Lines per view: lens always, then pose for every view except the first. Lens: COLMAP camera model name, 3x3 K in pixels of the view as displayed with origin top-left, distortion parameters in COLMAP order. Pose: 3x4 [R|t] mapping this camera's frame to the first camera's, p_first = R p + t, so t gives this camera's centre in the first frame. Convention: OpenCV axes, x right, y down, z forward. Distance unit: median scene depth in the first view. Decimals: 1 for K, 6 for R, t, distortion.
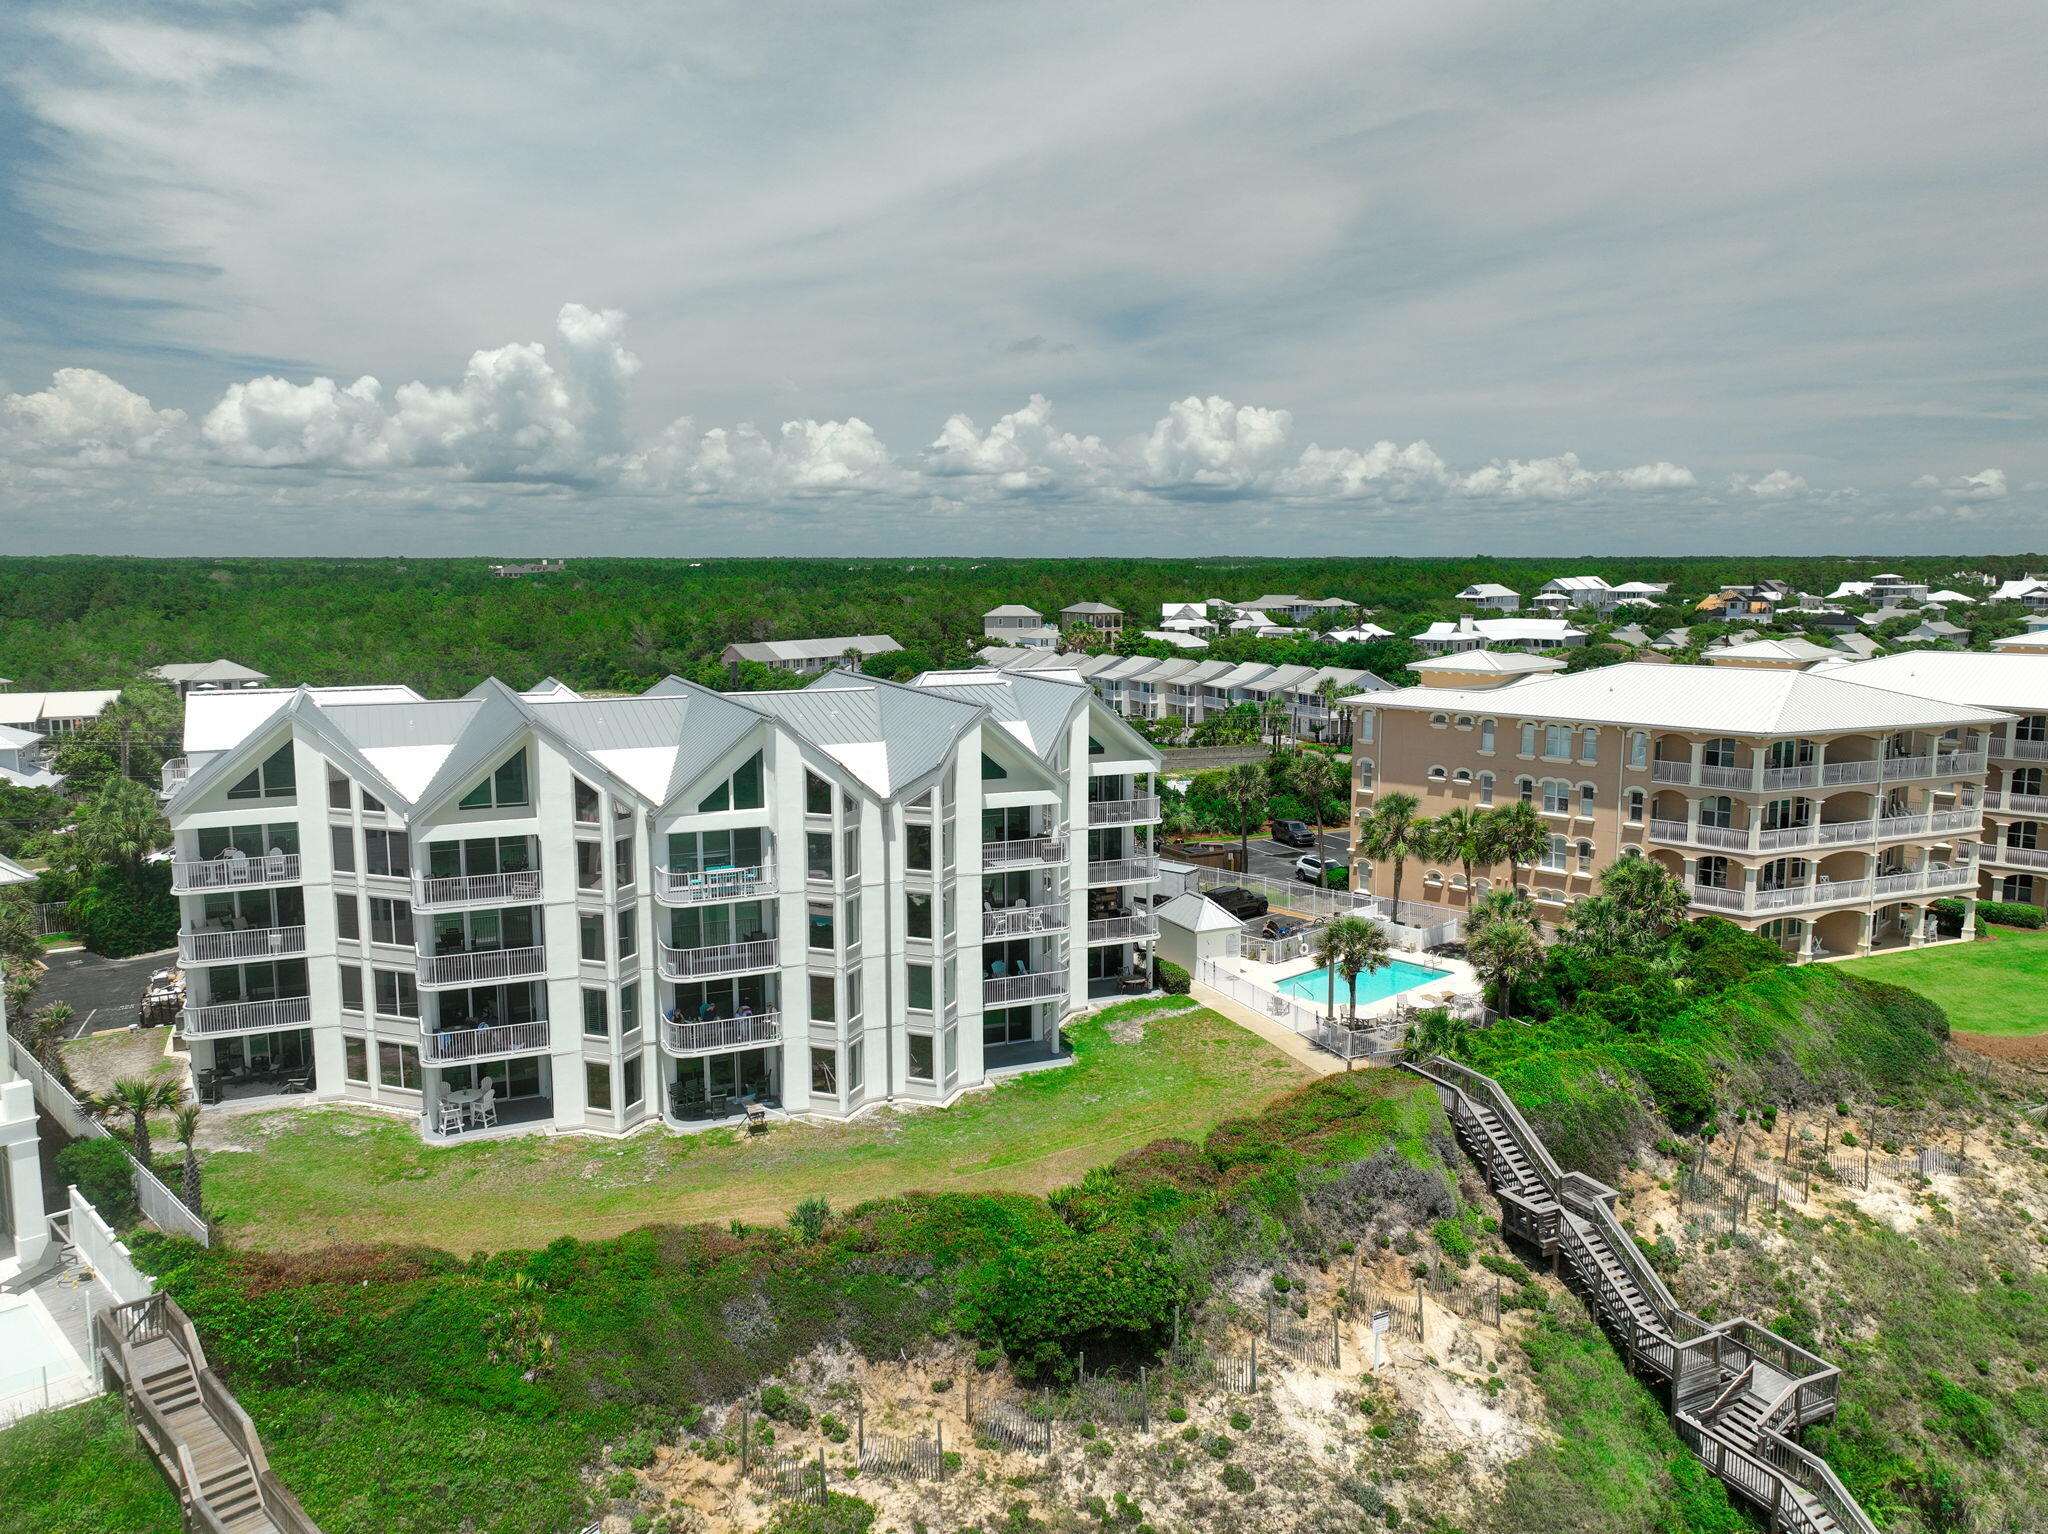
lens RADIAL K [[1480.5, 0, 1051.2], [0, 1480.5, 740.1], [0, 0, 1]] dist [0.008352, -0.008118]
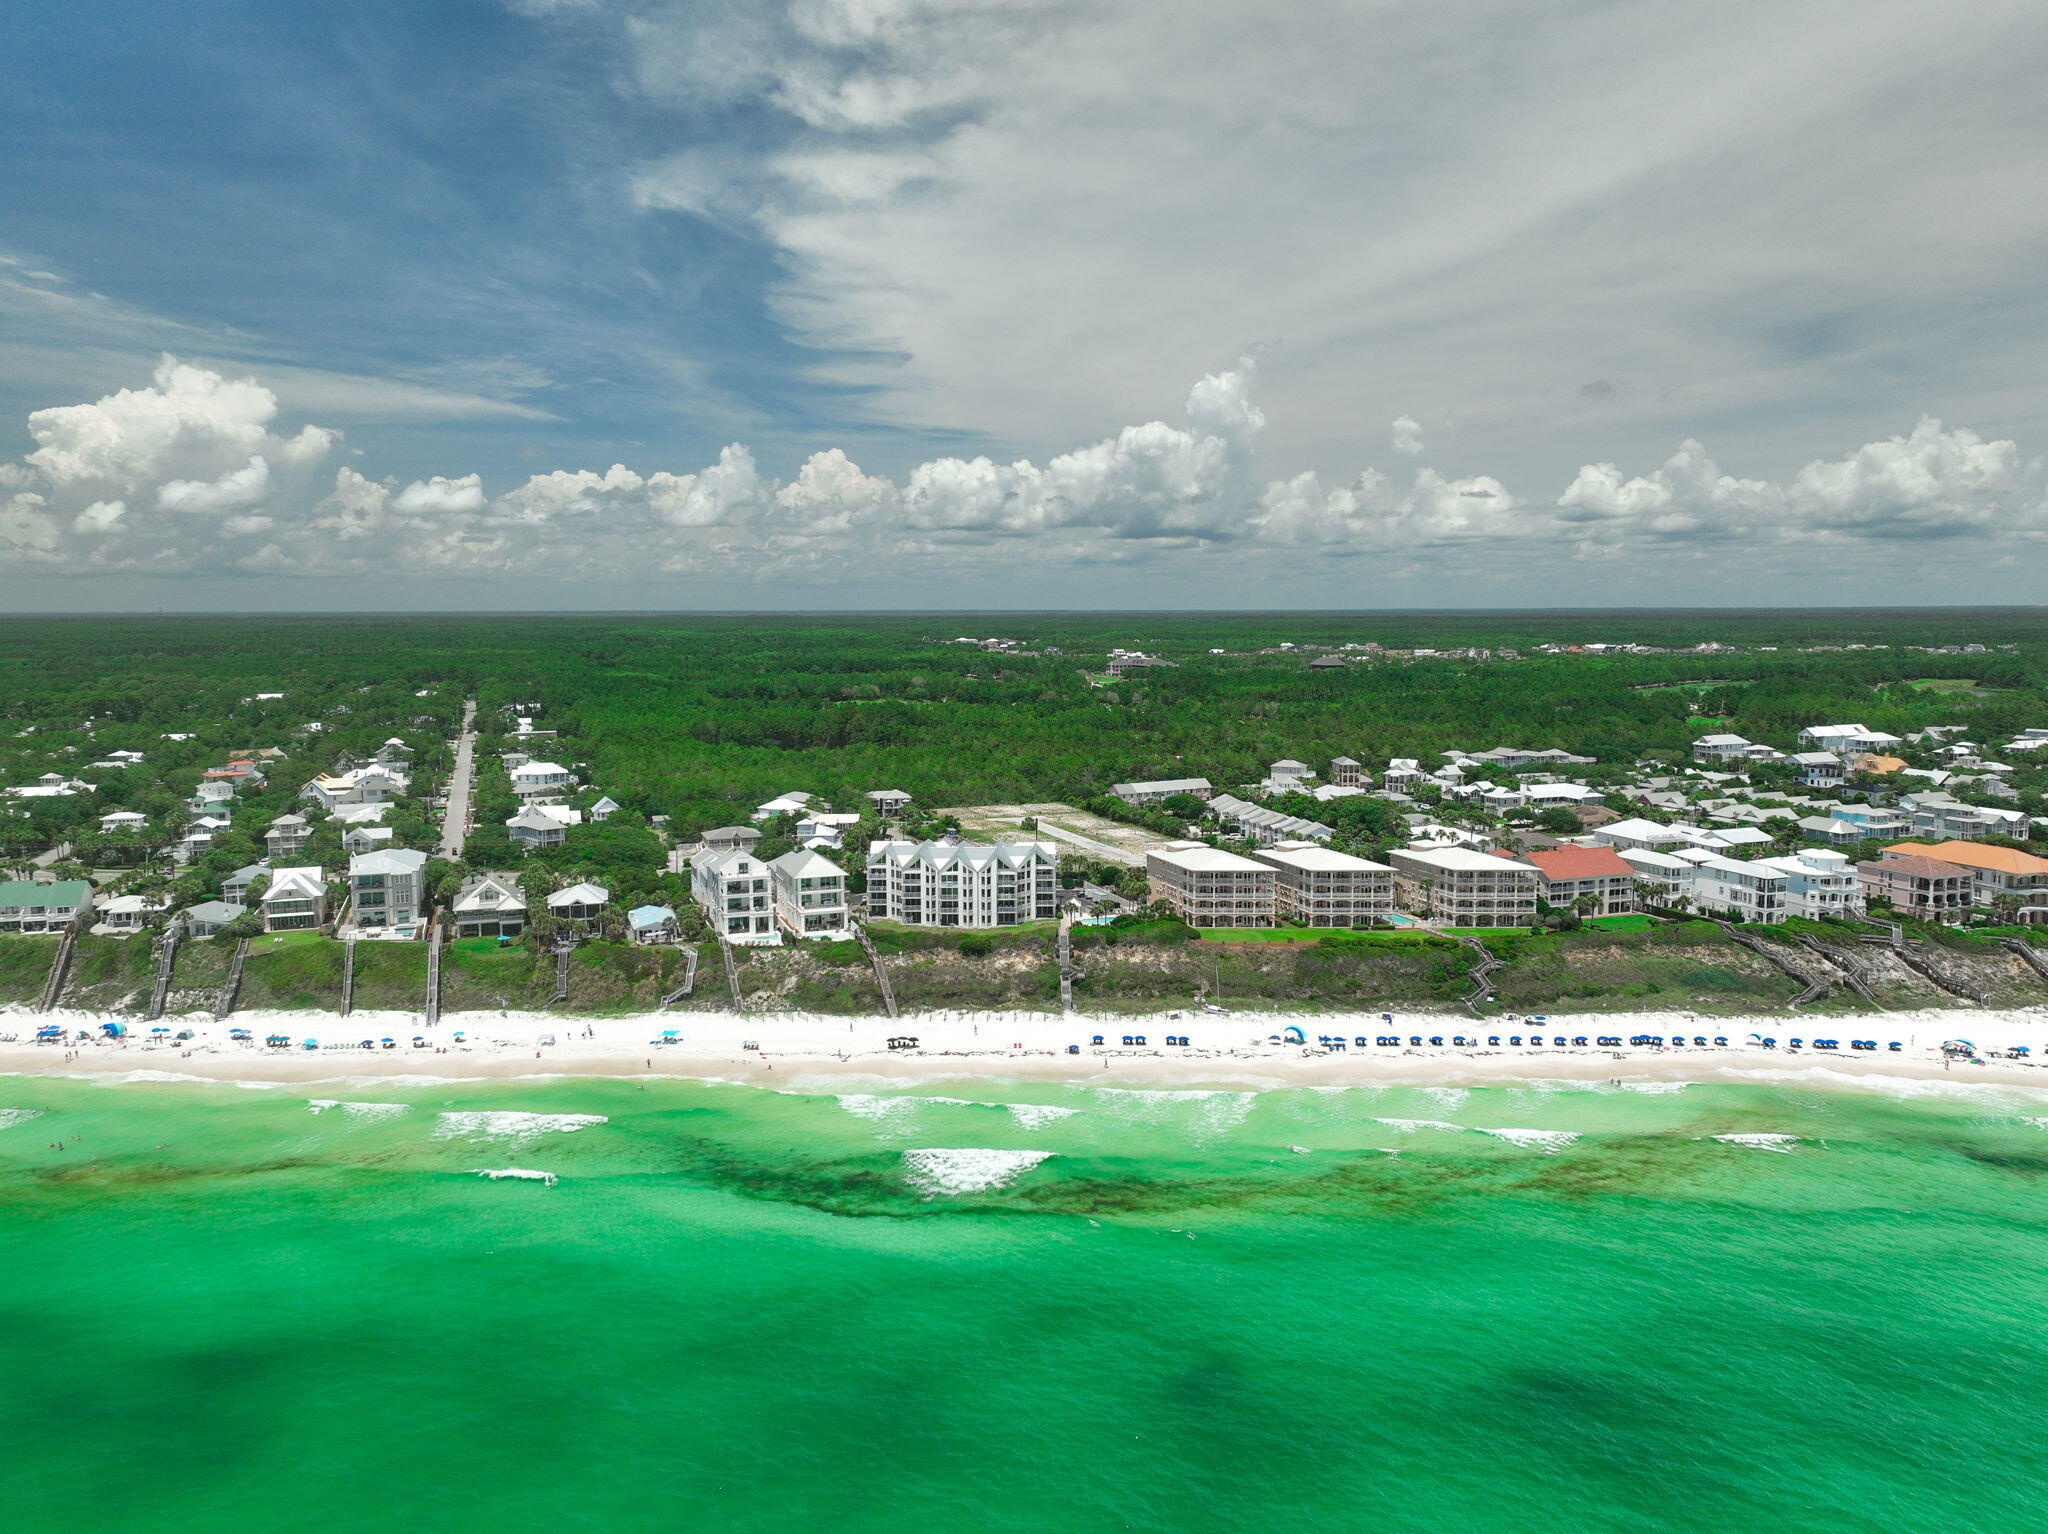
lens RADIAL K [[1544.2, 0, 1004.0], [0, 1544.2, 765.0], [0, 0, 1]] dist [0.031506, -0.014890]
pose [[0.896805, 0.040895, -0.440533, 2.498704], [-0.045823, 0.998949, -0.000550, -0.358556], [0.440047, 0.020680, 0.897736, -4.139666]]
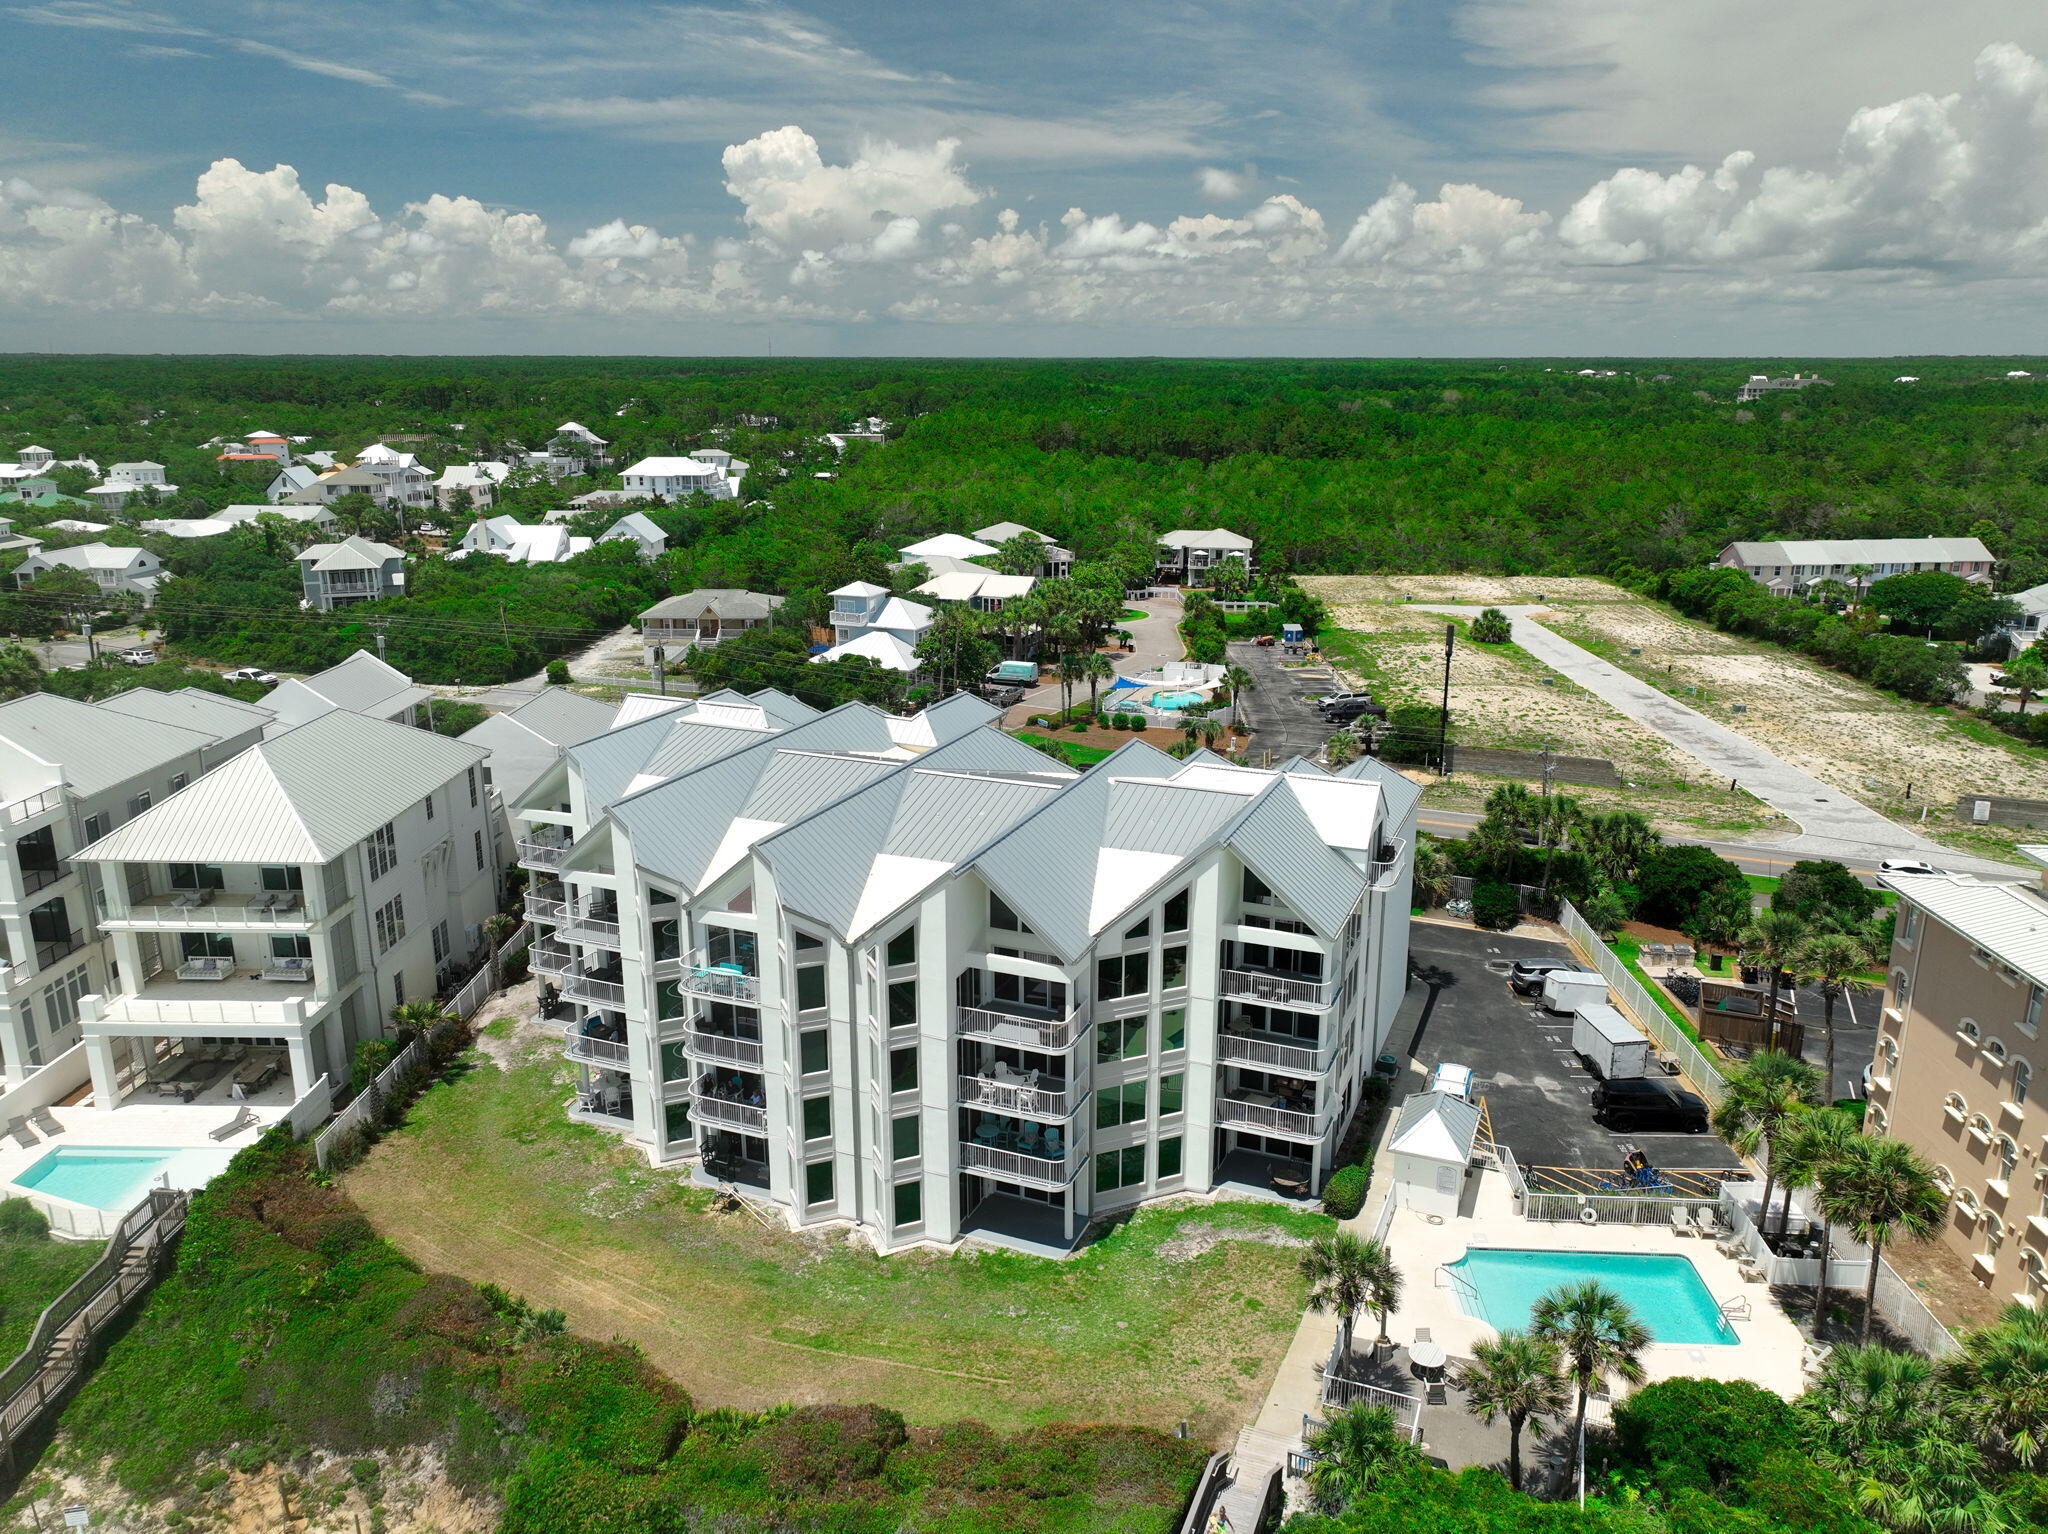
lens RADIAL K [[1480.5, 0, 1039.3], [0, 1480.5, 751.5], [0, 0, 1]] dist [0.008352, -0.008118]
pose [[0.679903, 0.188839, -0.708570, 0.644322], [-0.087844, 0.980289, 0.176964, -0.268691], [0.728022, -0.058075, 0.683090, 0.427069]]
